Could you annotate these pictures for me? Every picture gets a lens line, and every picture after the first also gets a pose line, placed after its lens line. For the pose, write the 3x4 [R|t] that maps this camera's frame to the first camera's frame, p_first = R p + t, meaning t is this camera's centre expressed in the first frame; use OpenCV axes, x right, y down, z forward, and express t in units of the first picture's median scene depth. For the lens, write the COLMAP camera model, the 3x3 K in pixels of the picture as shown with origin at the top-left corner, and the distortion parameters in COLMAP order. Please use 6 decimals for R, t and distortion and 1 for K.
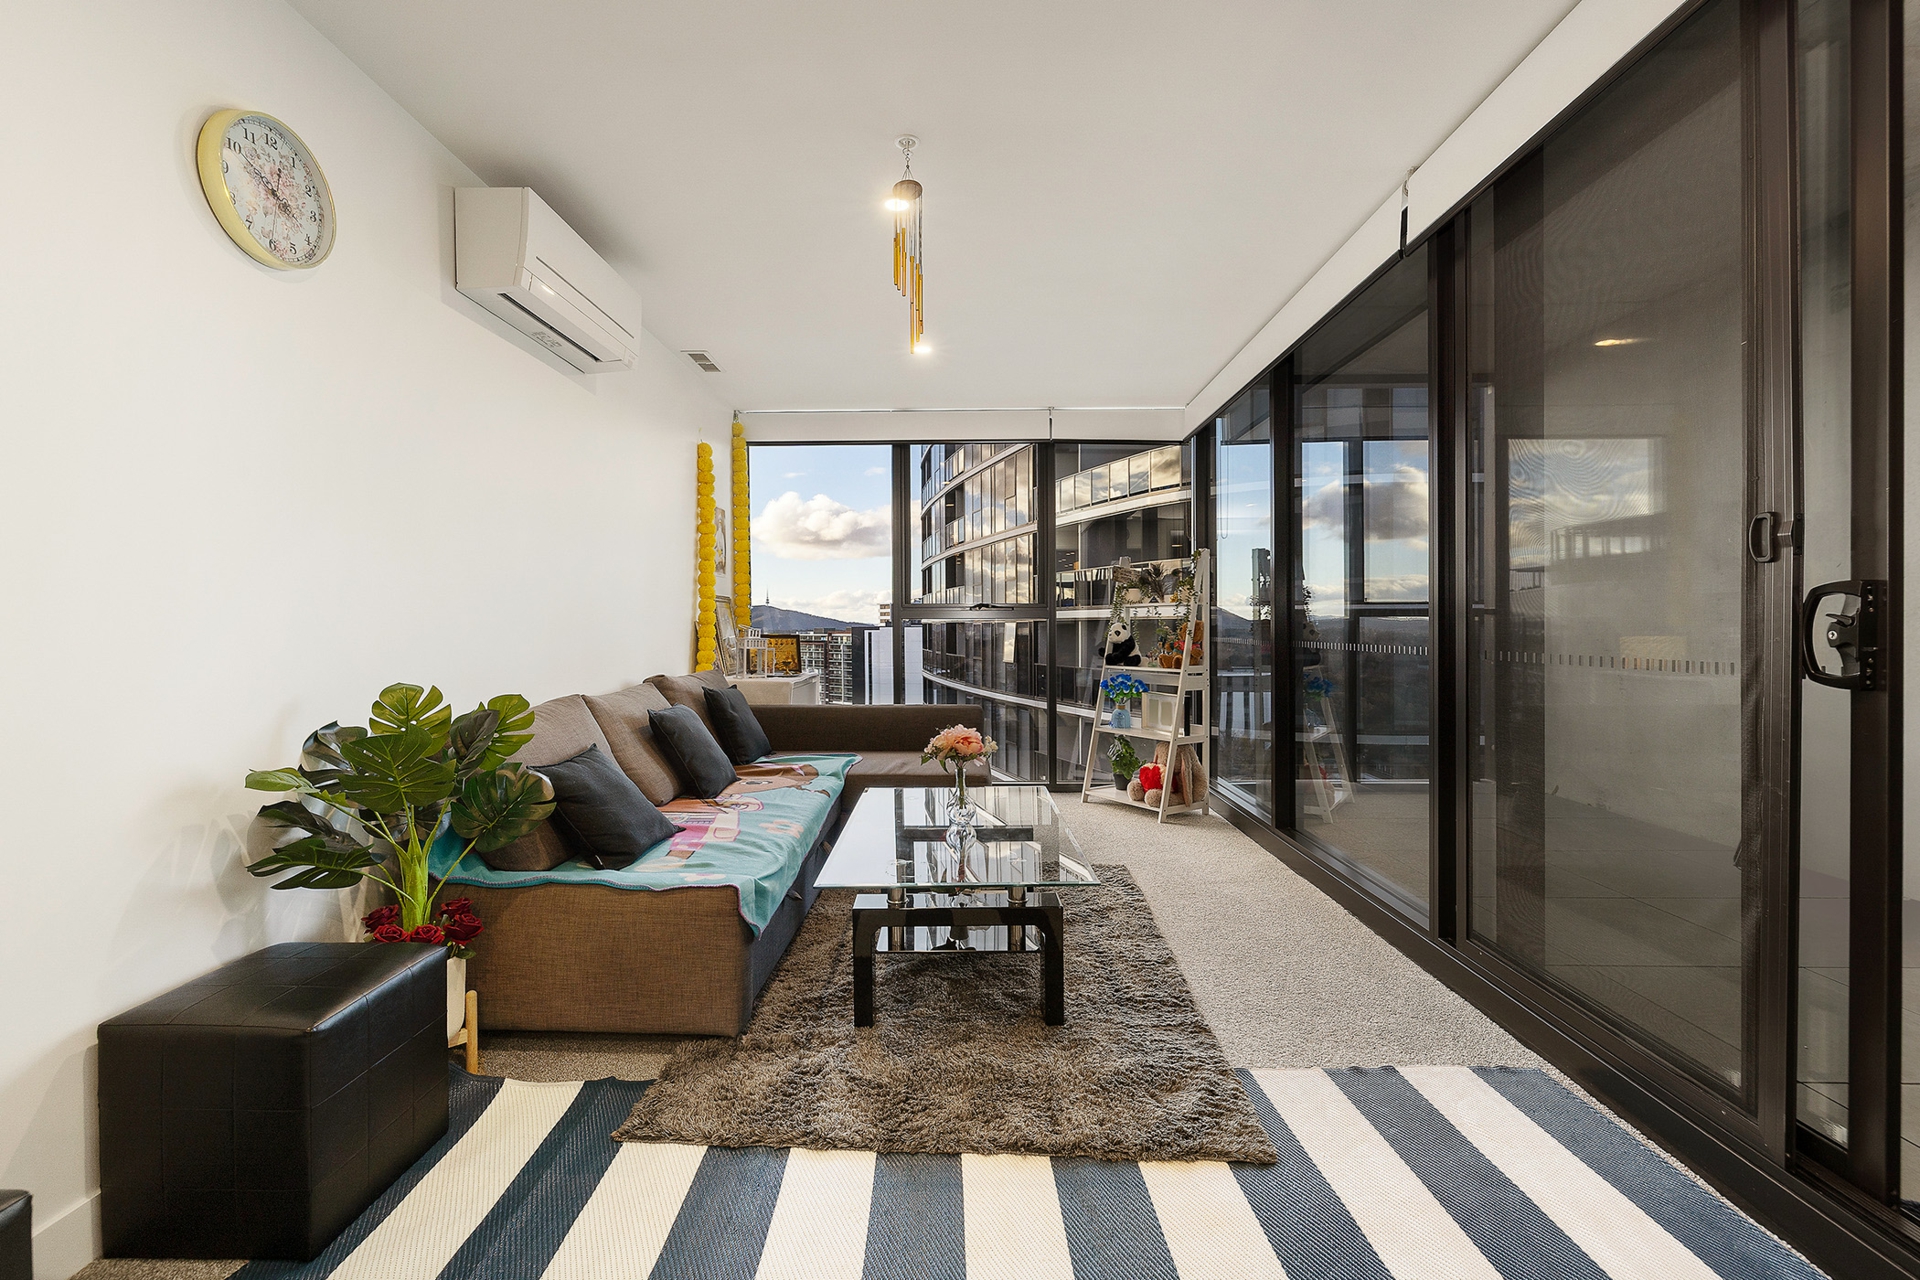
lens RADIAL K [[832.5, 0, 919.9], [0, 832.5, 634.8], [0, 0, 1]] dist [0.001329, -0.001608]
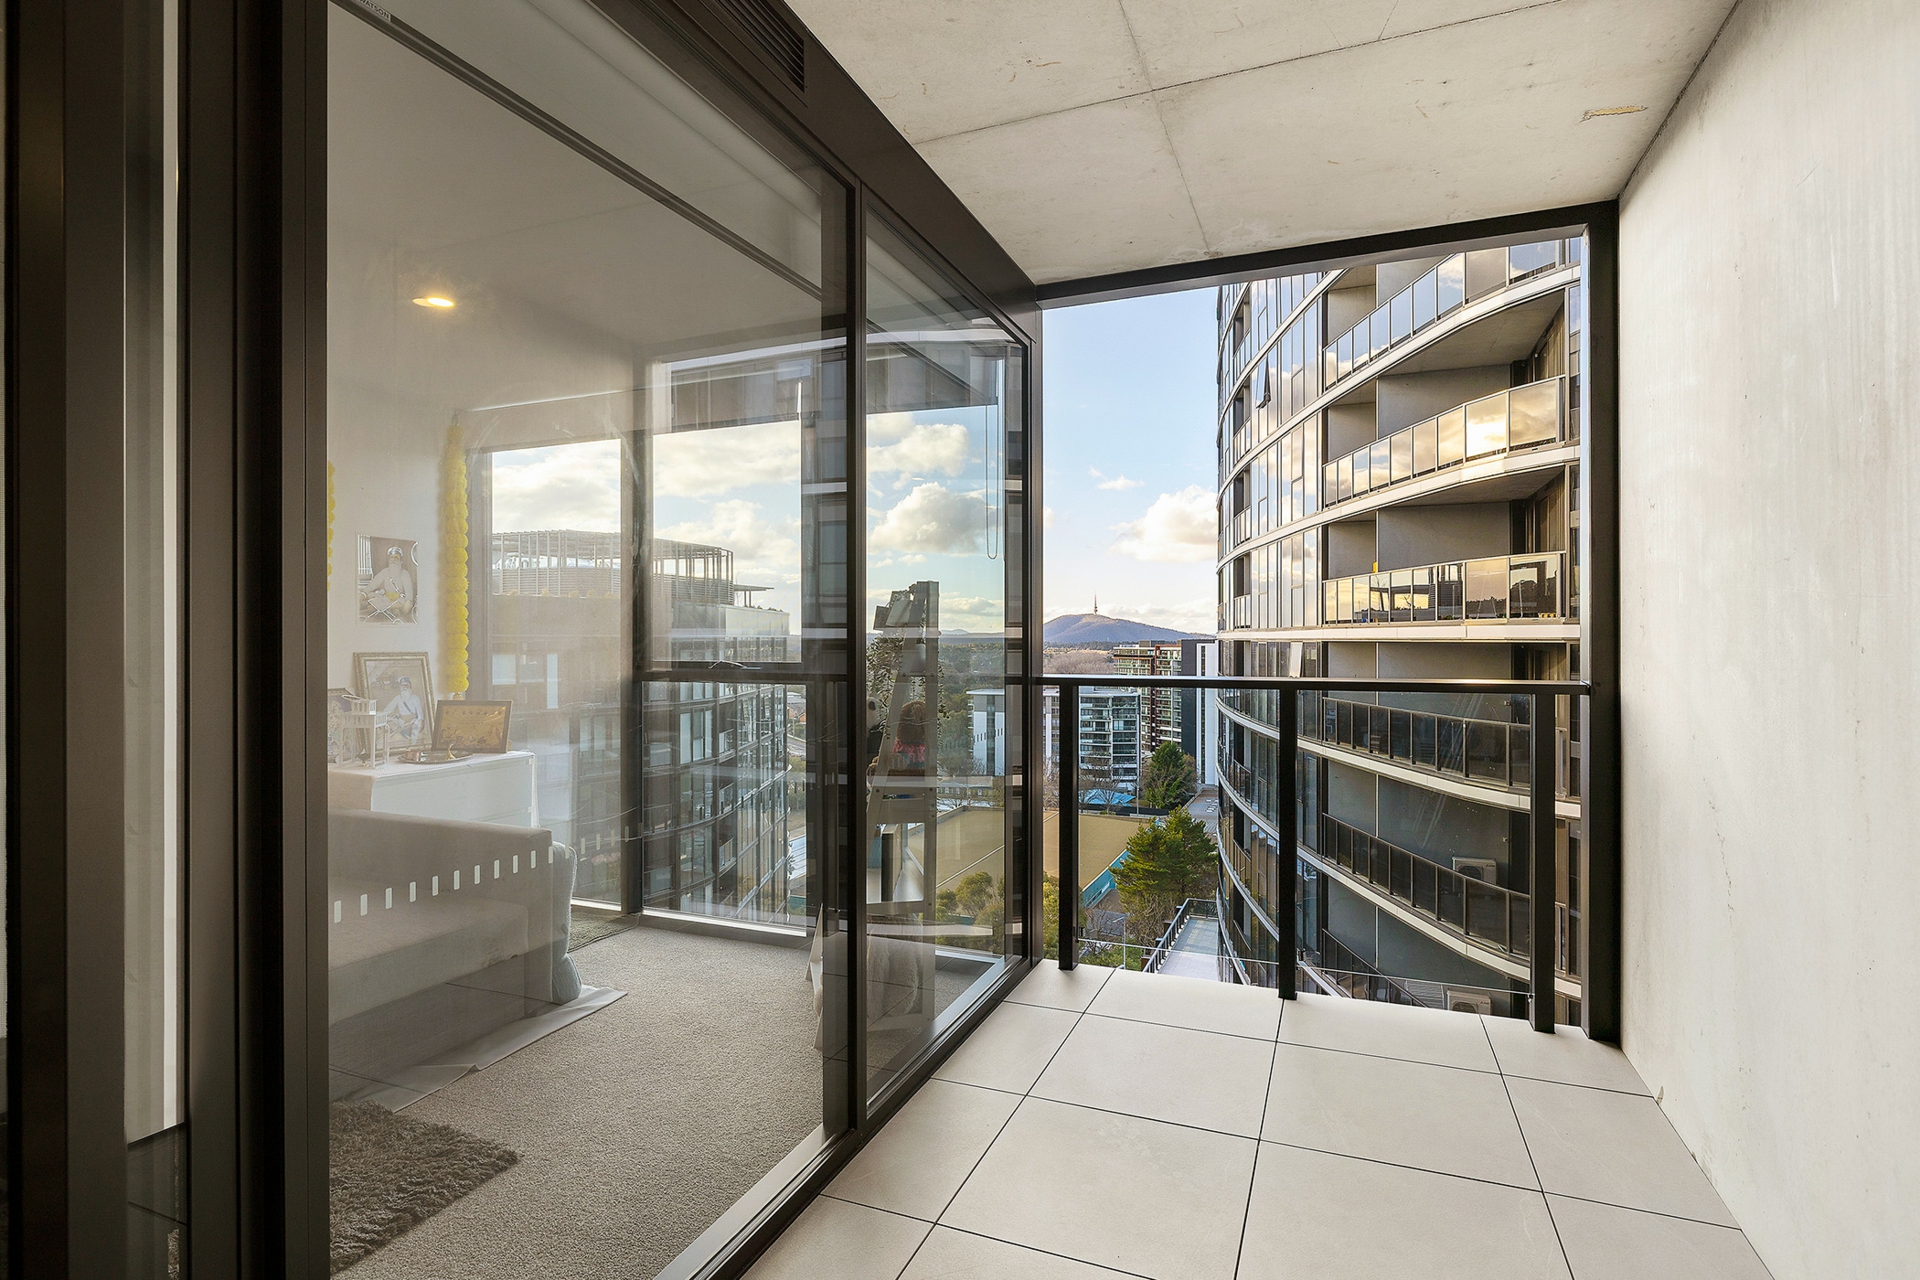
lens RADIAL K [[918.9, 0, 967.0], [0, 918.9, 632.8], [0, 0, 1]] dist [-0.010402, 0.002135]
pose [[0.925081, 0.002856, -0.379760, 1.475143], [-0.005785, 0.999962, -0.006573, -0.165876], [0.379726, 0.008277, 0.925062, 1.079766]]
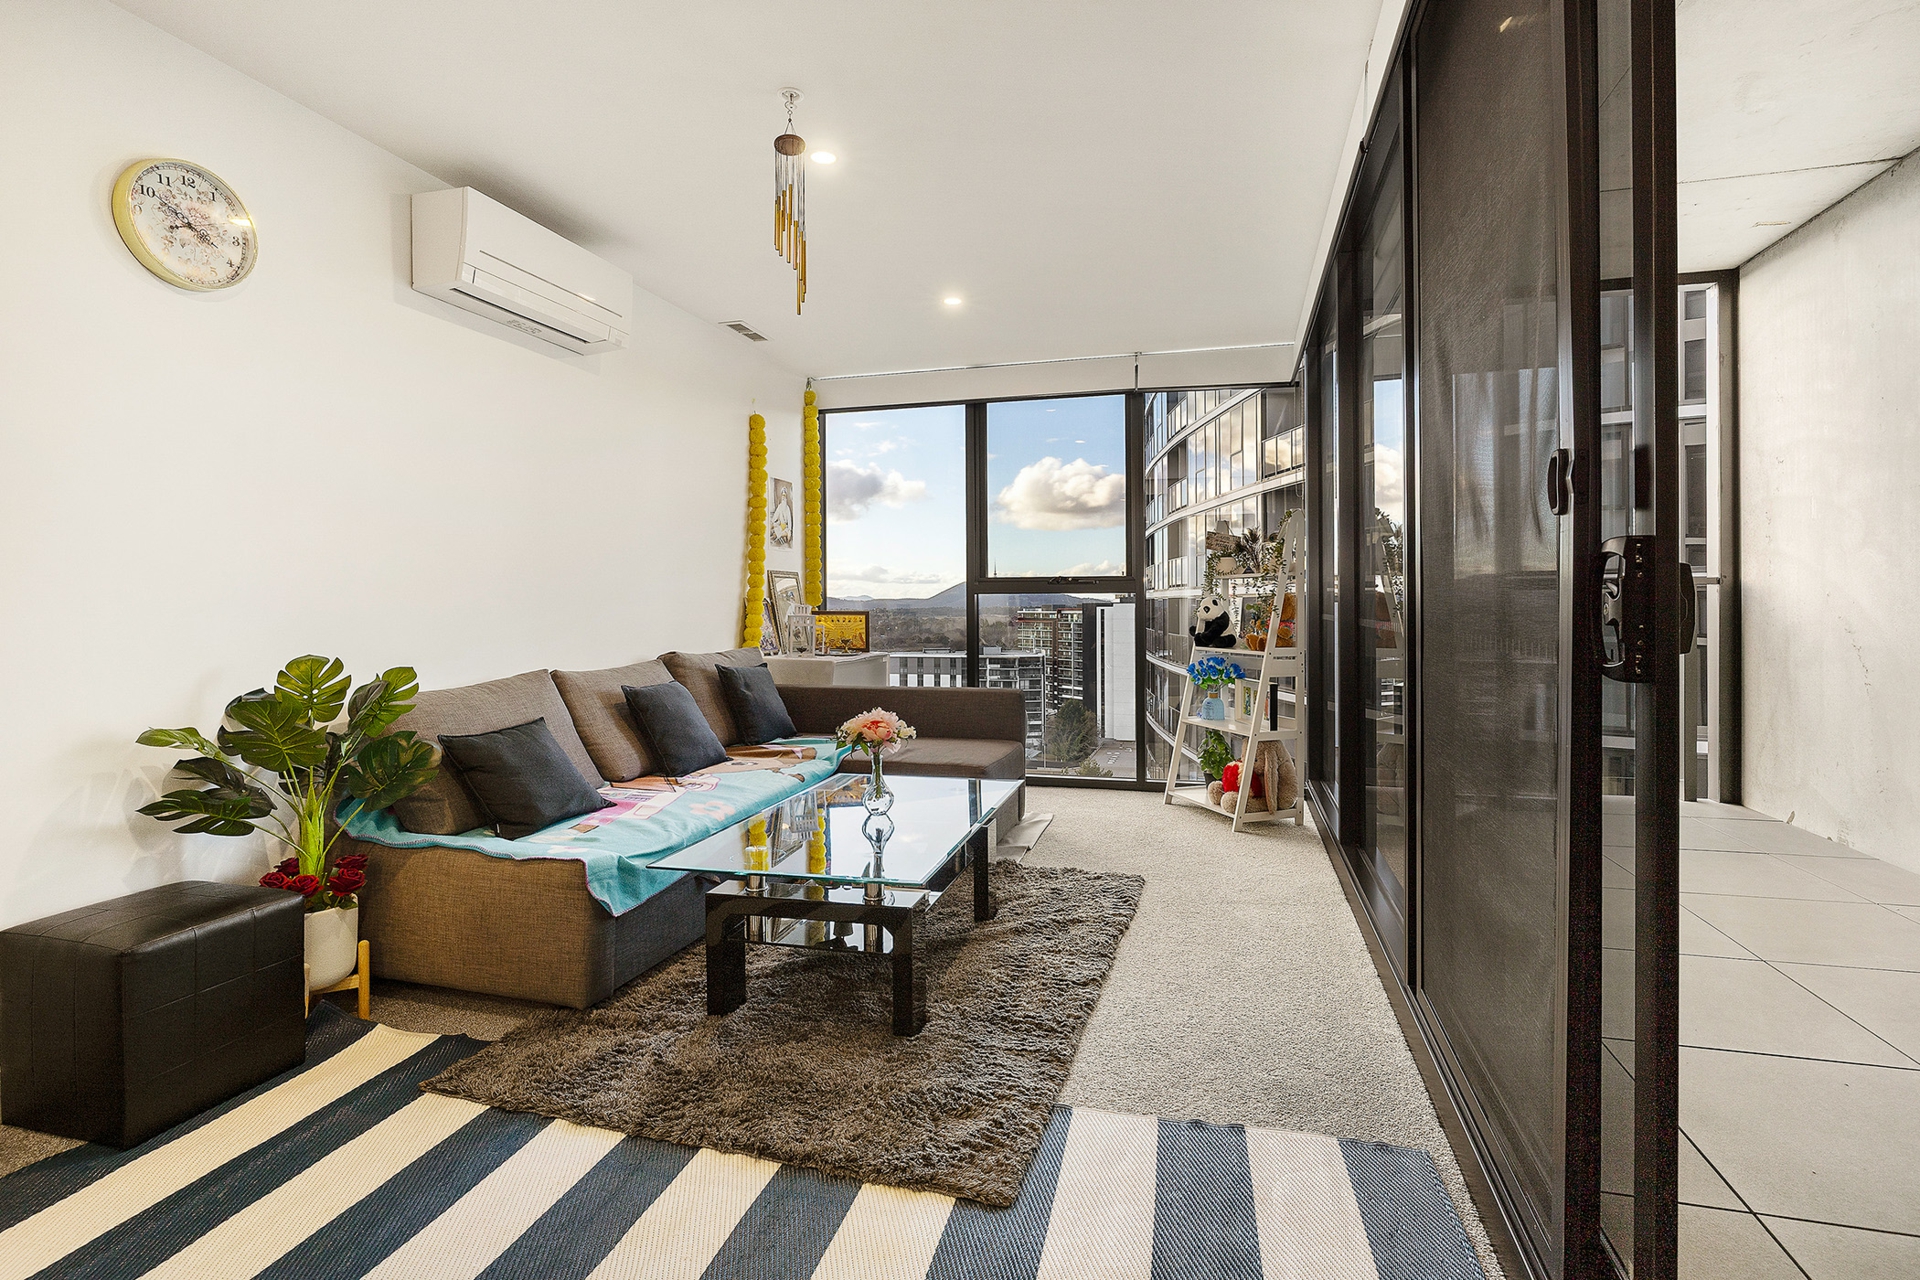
lens RADIAL K [[918.9, 0, 942.2], [0, 918.9, 609.2], [0, 0, 1]] dist [-0.010402, 0.002135]
pose [[0.969962, -0.001564, -0.243251, 0.422698], [0.000739, 0.999994, -0.003480, 0.002070], [0.243254, 0.003196, 0.969957, 0.027018]]
